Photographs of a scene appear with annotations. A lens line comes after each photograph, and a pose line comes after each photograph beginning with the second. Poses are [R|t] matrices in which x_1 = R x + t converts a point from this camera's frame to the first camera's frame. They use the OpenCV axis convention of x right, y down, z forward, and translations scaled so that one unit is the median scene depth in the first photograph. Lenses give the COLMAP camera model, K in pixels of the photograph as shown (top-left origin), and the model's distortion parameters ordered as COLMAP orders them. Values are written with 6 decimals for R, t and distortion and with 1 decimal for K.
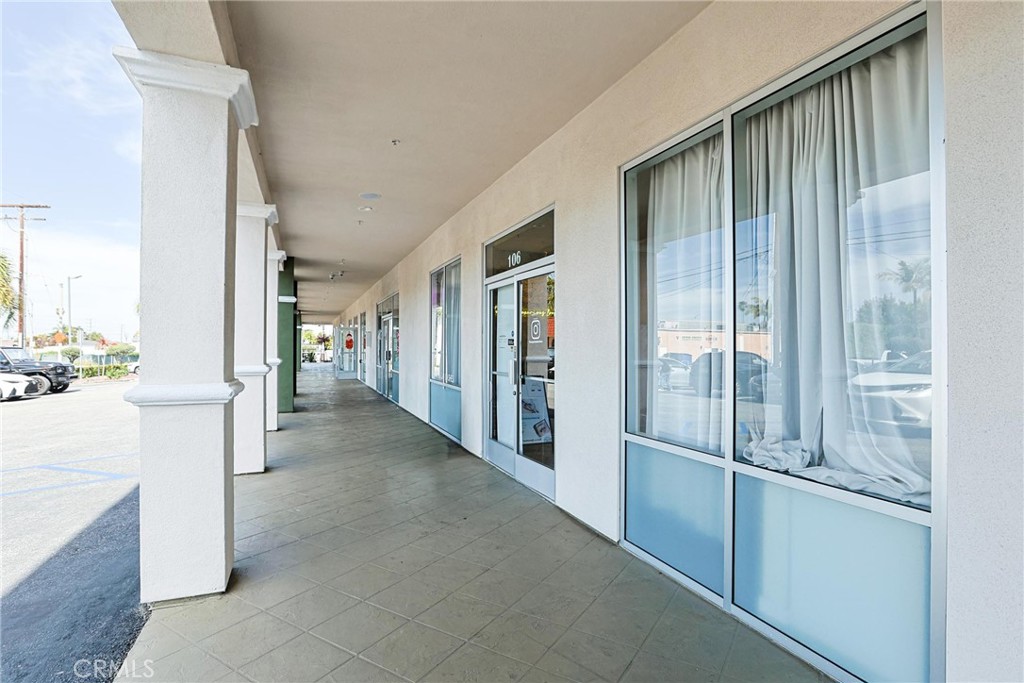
lens RADIAL K [[505.4, 0, 507.3], [0, 505.4, 343.7], [0, 0, 1]] dist [-0.057866, 0.023201]
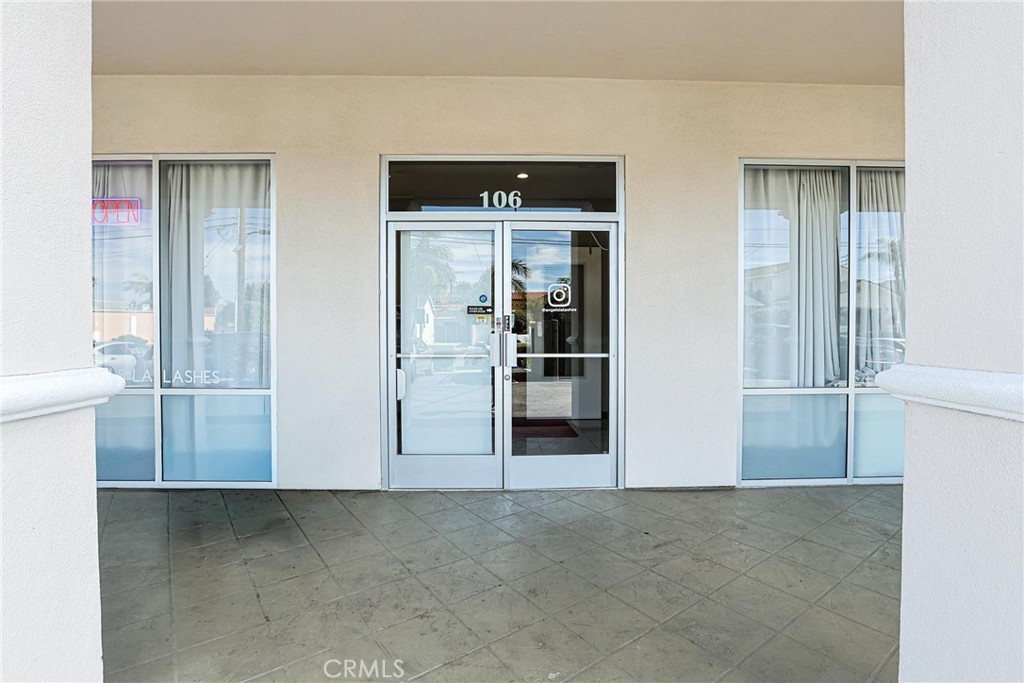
lens RADIAL K [[505.4, 0, 509.3], [0, 505.4, 336.3], [0, 0, 1]] dist [-0.057866, 0.023201]
pose [[0.347860, -0.013699, 0.937446, -0.808610], [0.000058, 0.999894, 0.014590, 0.030060], [-0.937546, -0.005021, 0.347824, 0.858086]]
